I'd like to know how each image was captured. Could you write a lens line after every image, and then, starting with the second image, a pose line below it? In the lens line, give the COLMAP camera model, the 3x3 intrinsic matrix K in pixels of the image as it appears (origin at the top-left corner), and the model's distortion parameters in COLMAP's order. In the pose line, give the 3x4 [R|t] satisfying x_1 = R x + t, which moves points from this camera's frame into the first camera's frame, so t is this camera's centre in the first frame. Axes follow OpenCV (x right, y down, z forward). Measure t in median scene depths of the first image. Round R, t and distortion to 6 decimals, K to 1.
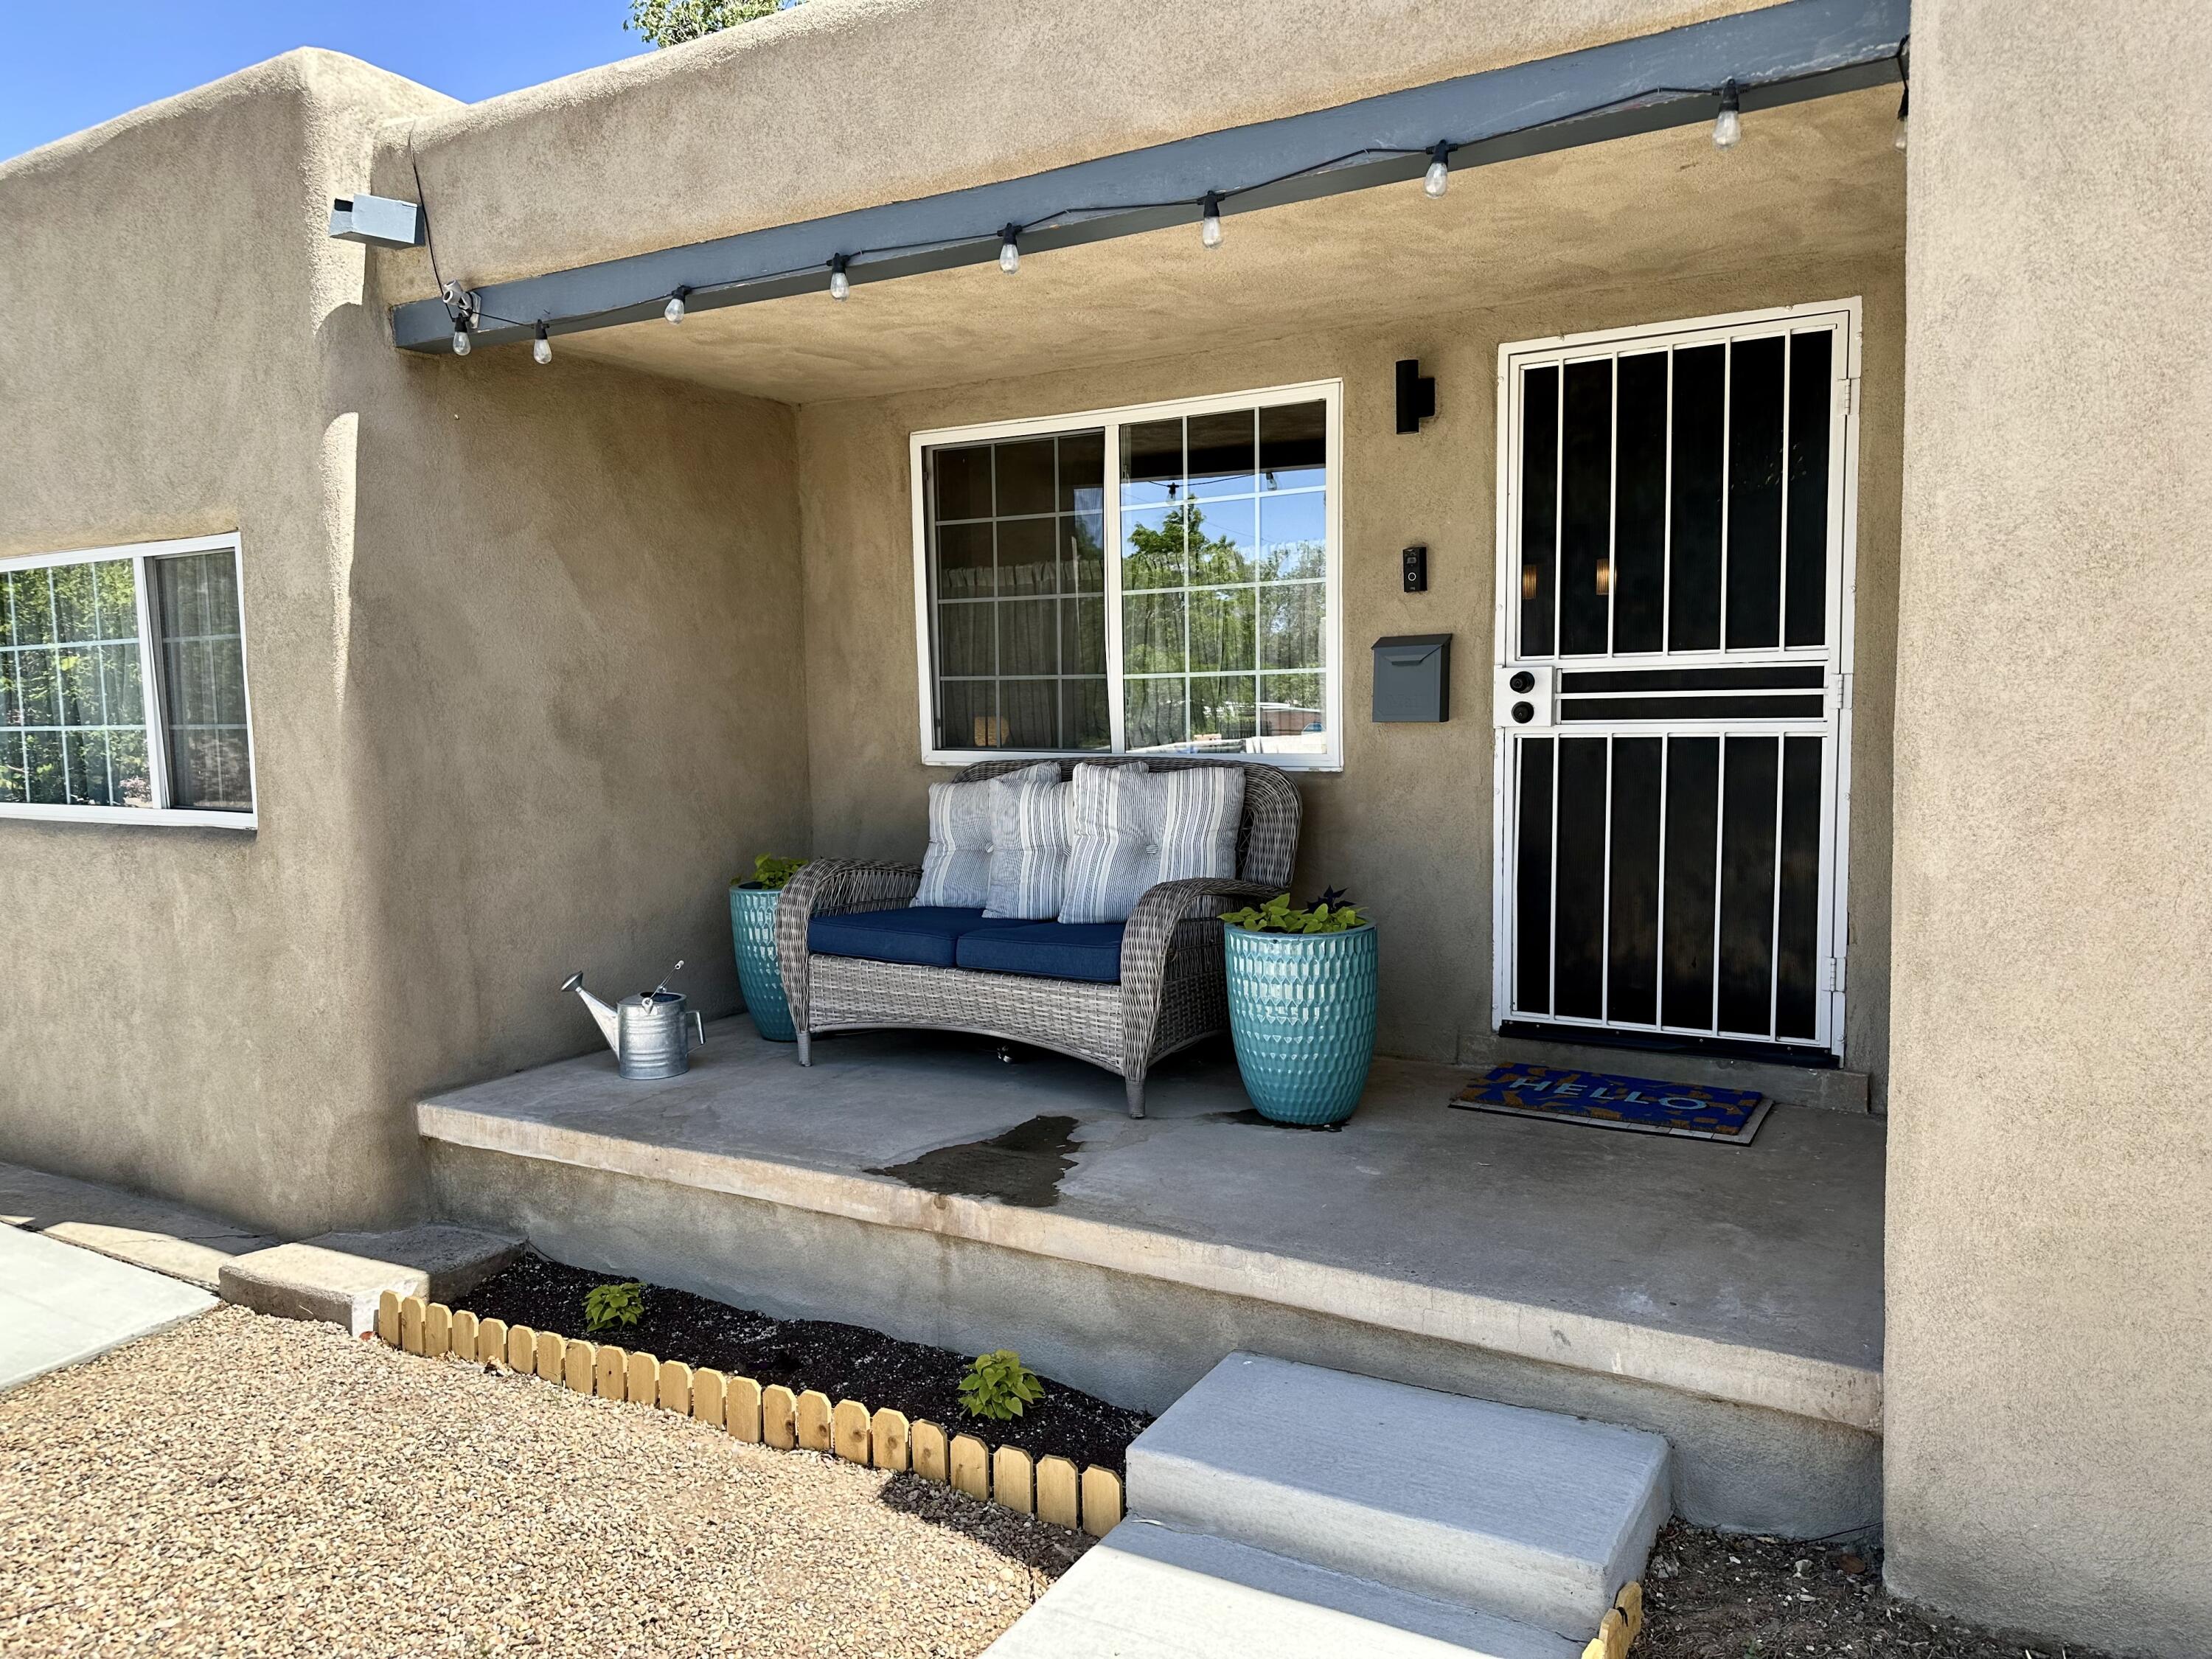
lens RADIAL K [[1548.7, 0, 1100.2], [0, 1548.7, 826.7], [0, 0, 1]] dist [0.083545, -0.112957]
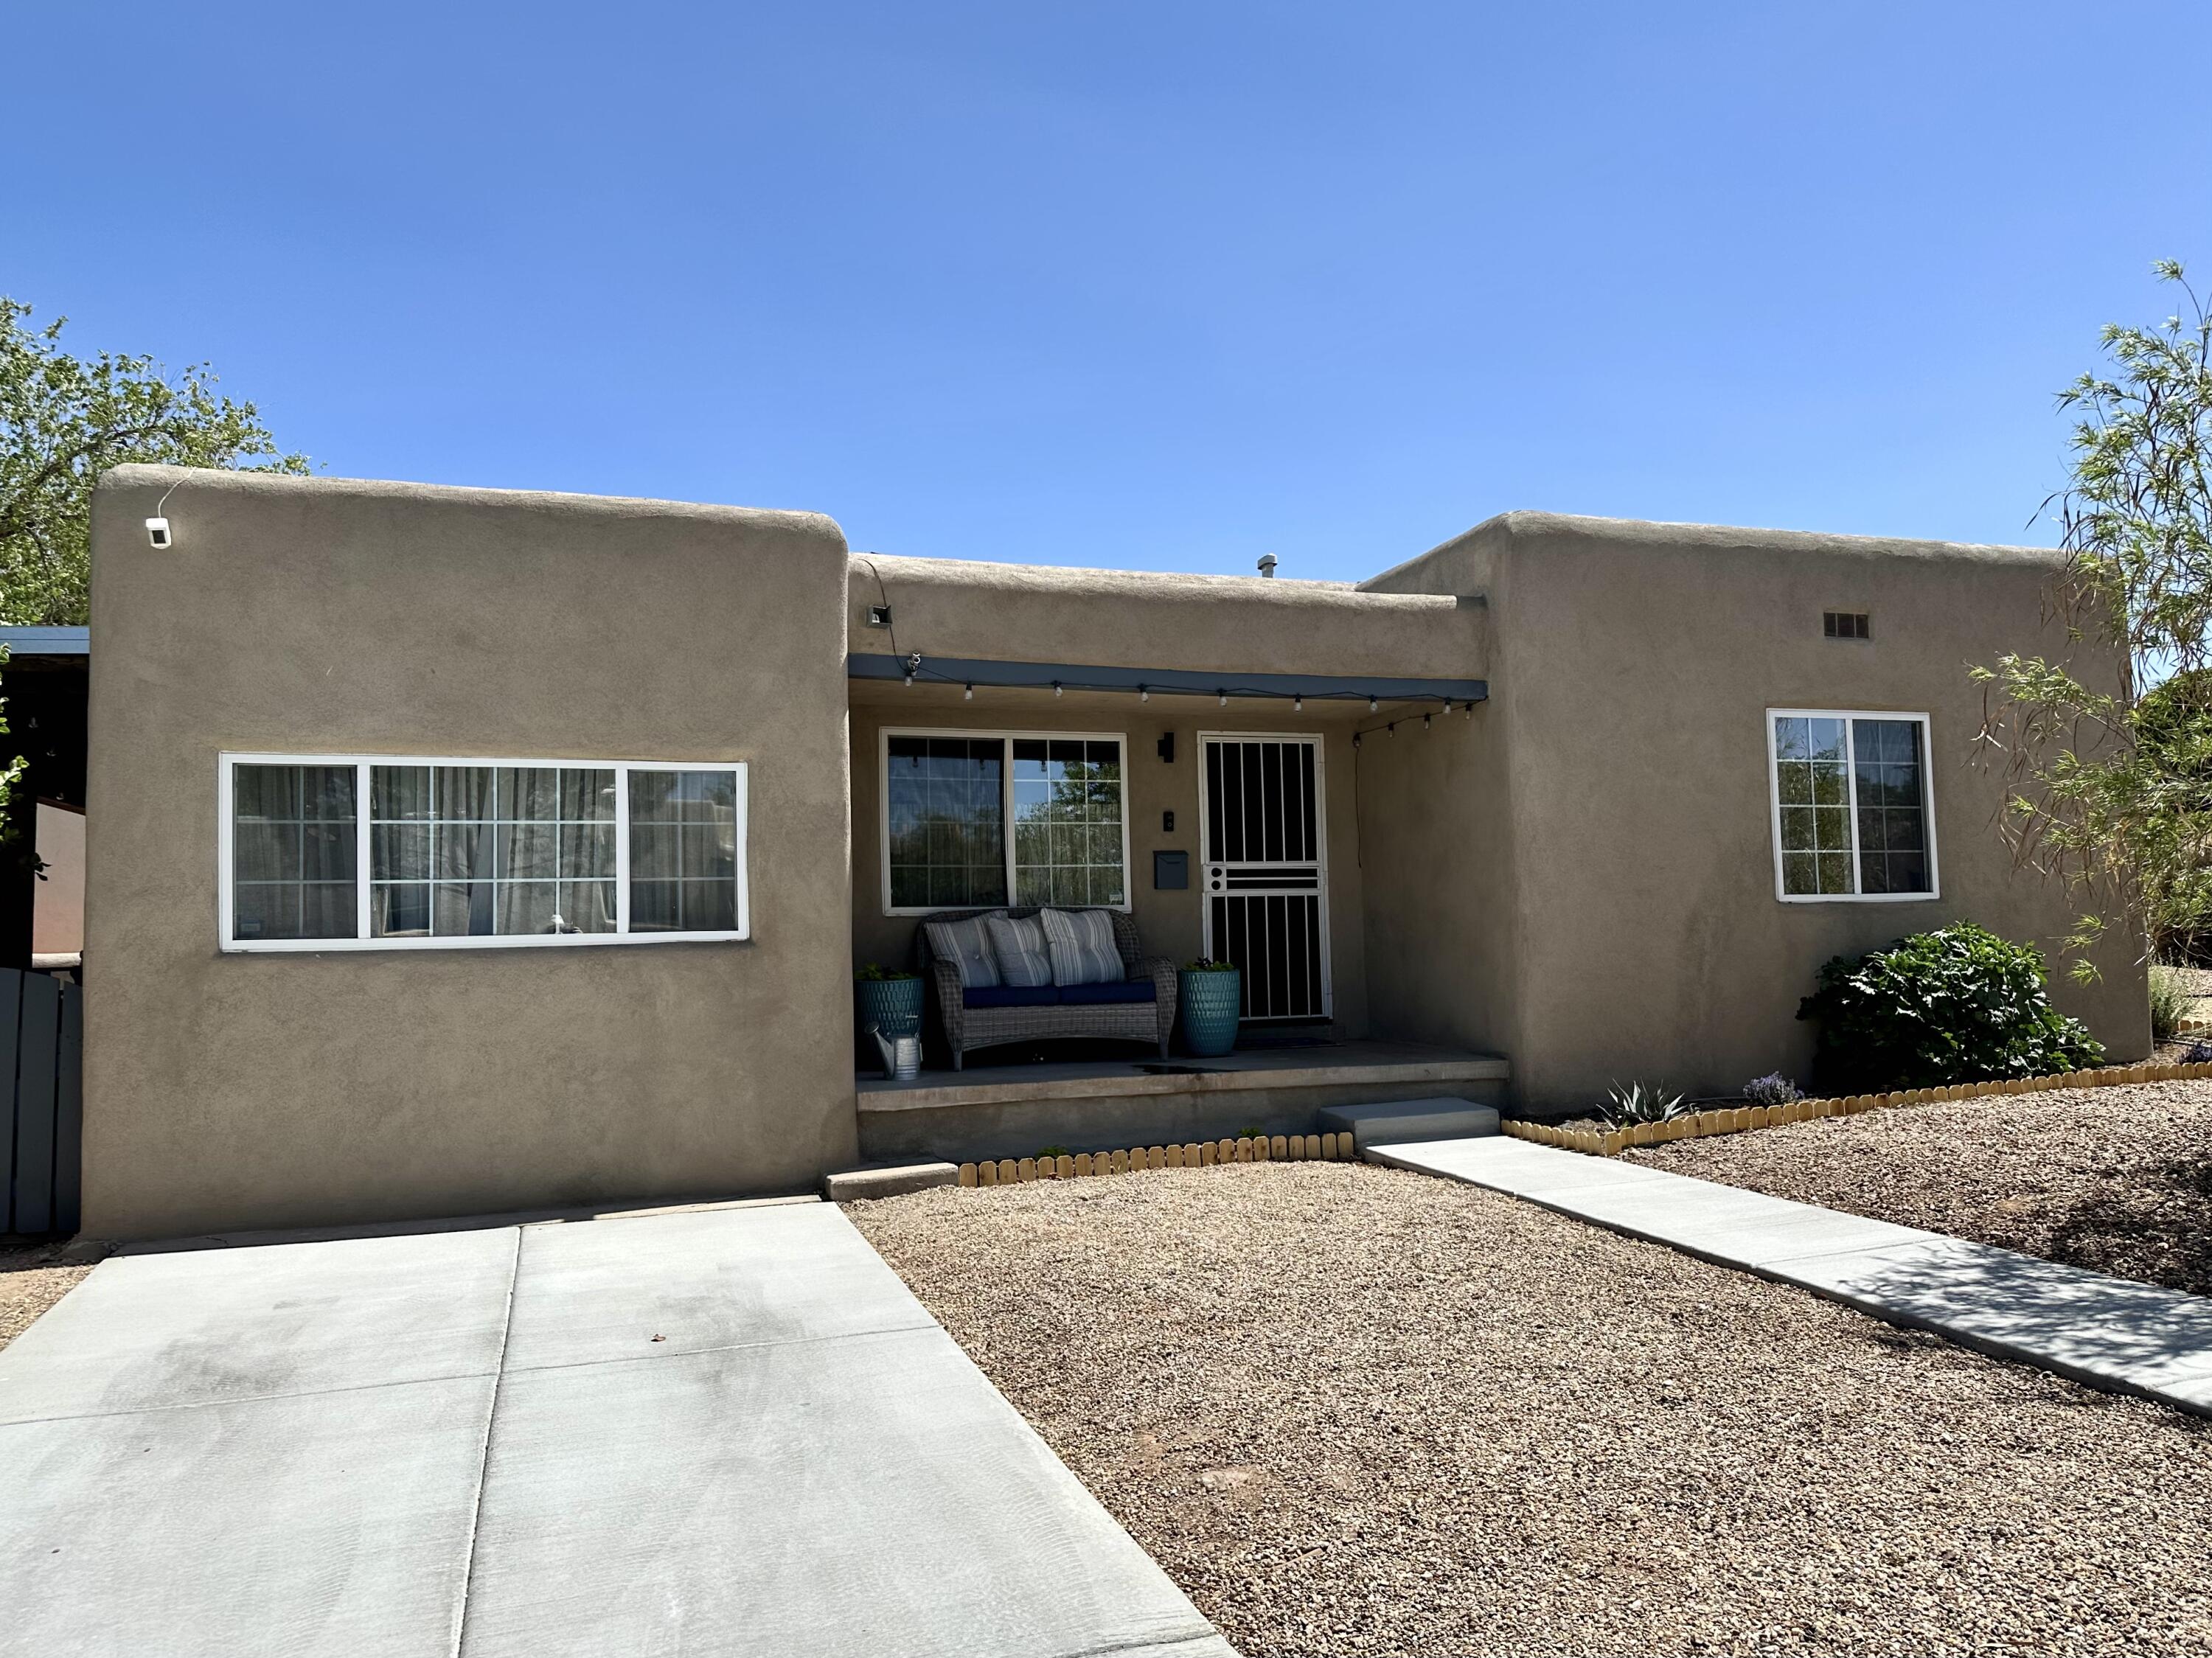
lens RADIAL K [[1548.6, 0, 1083.8], [0, 1548.6, 825.9], [0, 0, 1]] dist [0.083545, -0.112957]
pose [[0.651785, 0.053352, 0.756525, -1.649349], [0.068257, 0.989348, -0.128577, 0.125488], [-0.755326, 0.135443, 0.641201, -0.356273]]
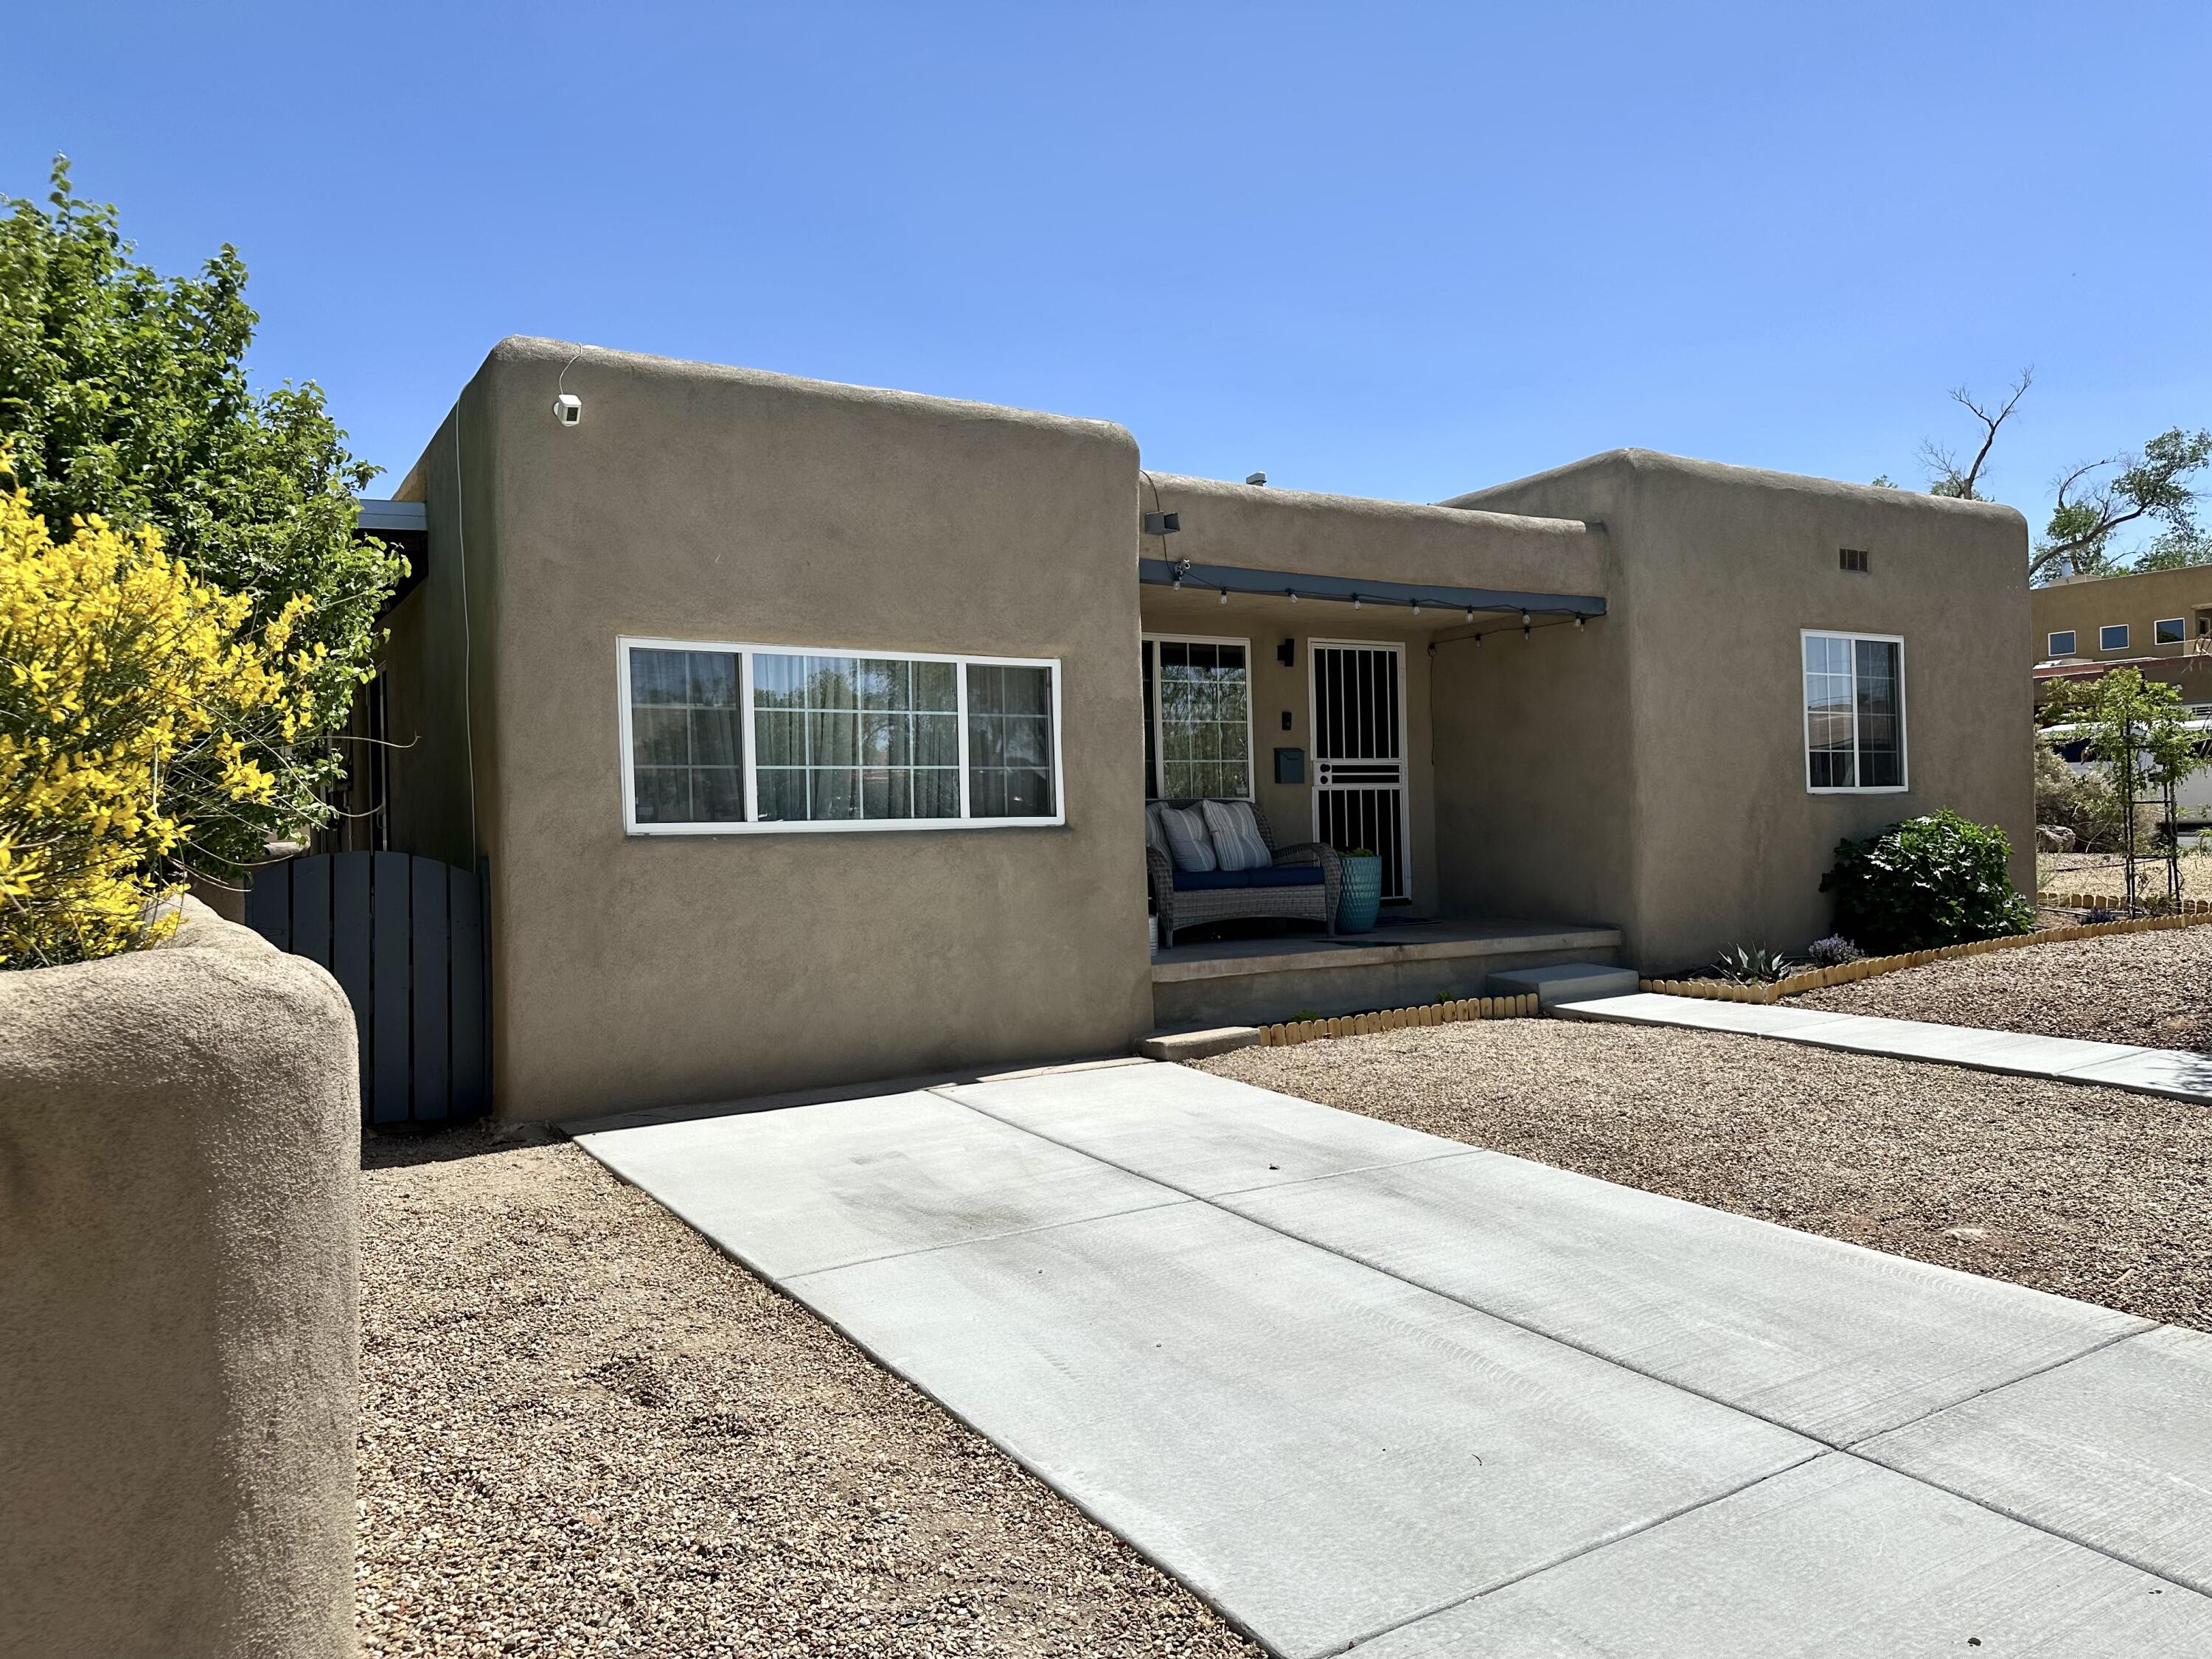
lens RADIAL K [[1548.7, 0, 1072.0], [0, 1548.7, 819.1], [0, 0, 1]] dist [0.083545, -0.112957]
pose [[0.469444, 0.010093, 0.882905, -2.205618], [0.084311, 0.994853, -0.056201, 0.100061], [-0.878928, 0.100822, 0.466177, 0.190159]]
